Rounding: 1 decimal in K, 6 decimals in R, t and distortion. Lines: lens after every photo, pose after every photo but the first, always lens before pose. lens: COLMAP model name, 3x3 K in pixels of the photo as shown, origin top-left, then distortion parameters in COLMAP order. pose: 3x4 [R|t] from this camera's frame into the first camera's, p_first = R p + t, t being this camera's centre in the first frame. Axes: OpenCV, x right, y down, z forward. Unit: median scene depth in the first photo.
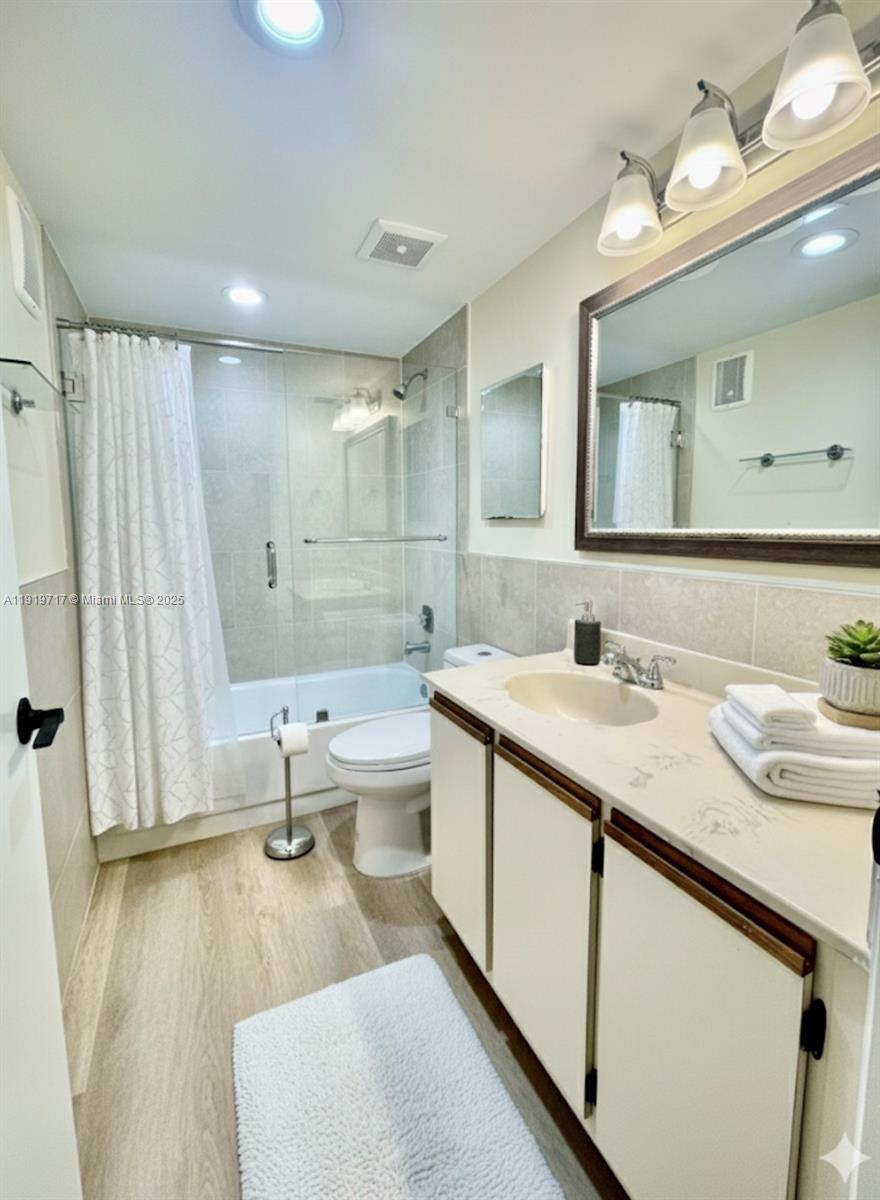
lens RADIAL K [[501.9, 0, 486.8], [0, 501.9, 601.1], [0, 0, 1]] dist [-0.037472, 0.000031]
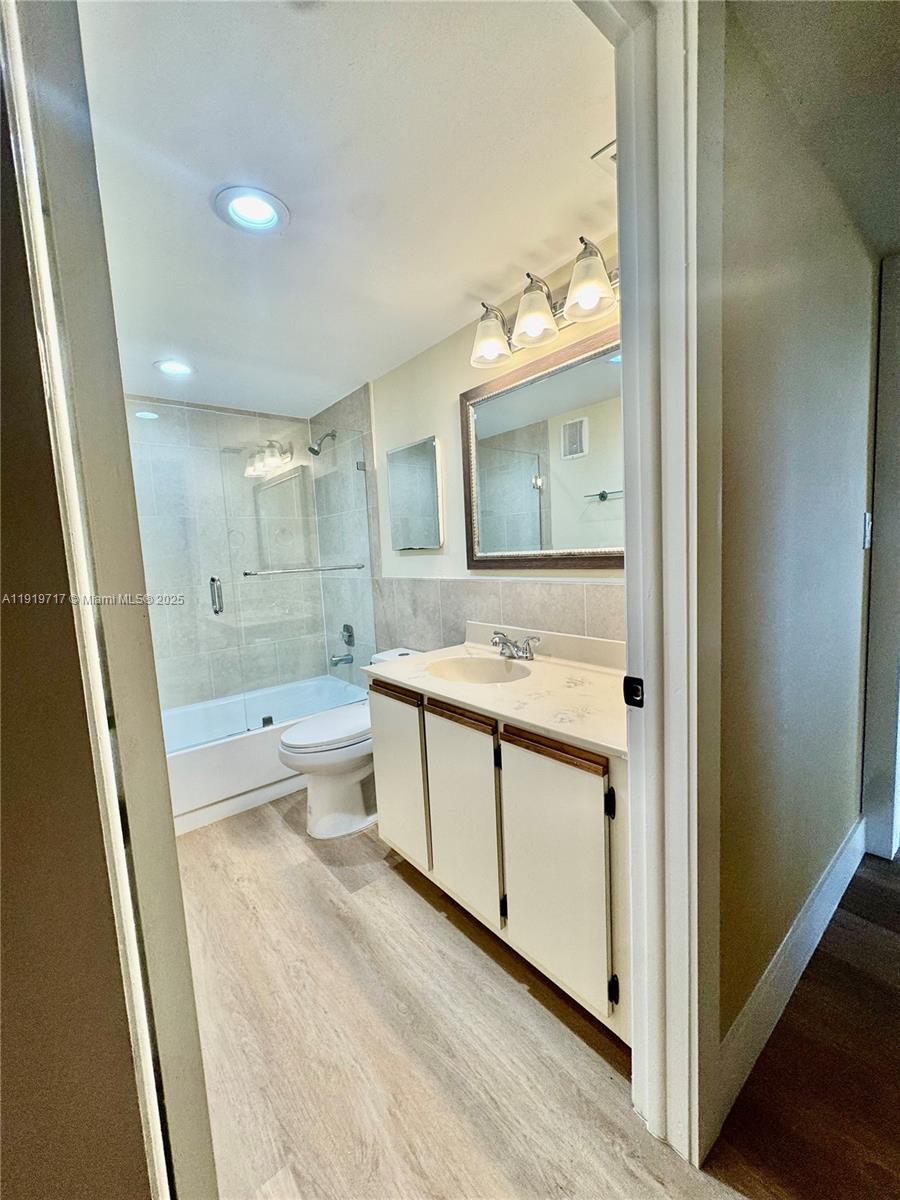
lens RADIAL K [[486.5, 0, 453.5], [0, 486.5, 599.9], [0, 0, 1]] dist [-0.002860, -0.000112]
pose [[0.986922, -0.062226, 0.148706, -0.062919], [0.069703, 0.996525, -0.045605, 0.036078], [-0.145352, 0.055374, 0.987829, -0.293831]]
